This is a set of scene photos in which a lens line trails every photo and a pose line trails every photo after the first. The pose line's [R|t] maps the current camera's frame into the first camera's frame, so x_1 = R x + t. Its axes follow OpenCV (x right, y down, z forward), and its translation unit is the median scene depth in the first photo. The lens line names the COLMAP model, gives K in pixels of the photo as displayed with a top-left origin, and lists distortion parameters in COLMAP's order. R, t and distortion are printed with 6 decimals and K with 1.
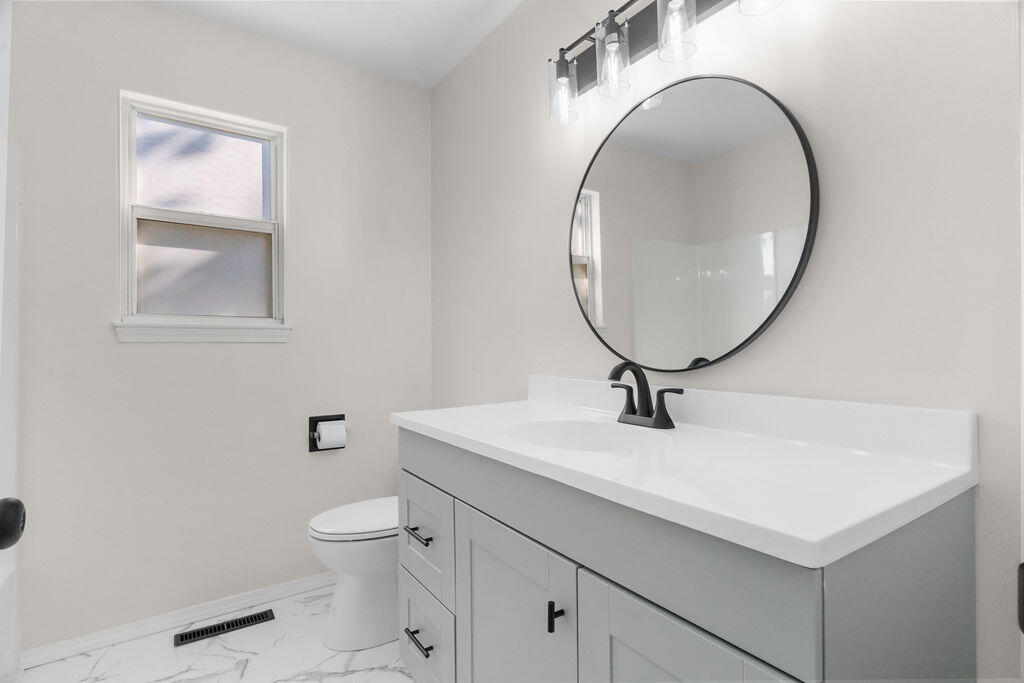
lens RADIAL K [[502.4, 0, 509.1], [0, 502.4, 346.0], [0, 0, 1]] dist [0.002346, 0.001367]
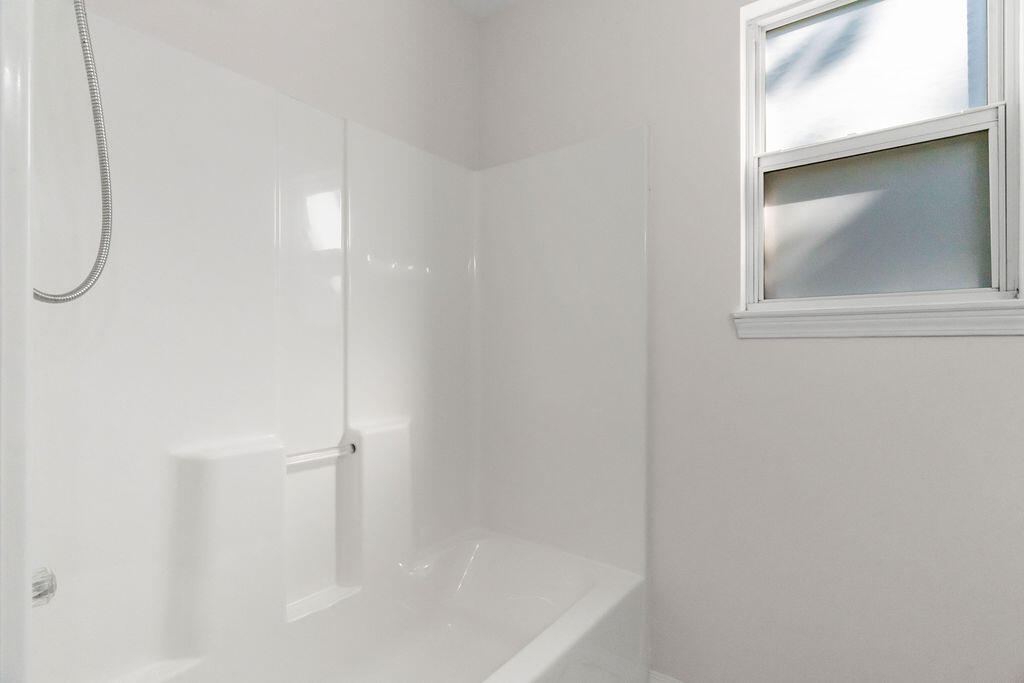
lens RADIAL K [[502.4, 0, 509.1], [0, 502.4, 346.0], [0, 0, 1]] dist [0.002346, 0.001367]
pose [[0.363590, 0.003239, -0.931554, -0.167473], [0.011221, 0.999906, 0.007856, -0.004776], [0.931492, -0.013310, 0.363519, 0.346837]]
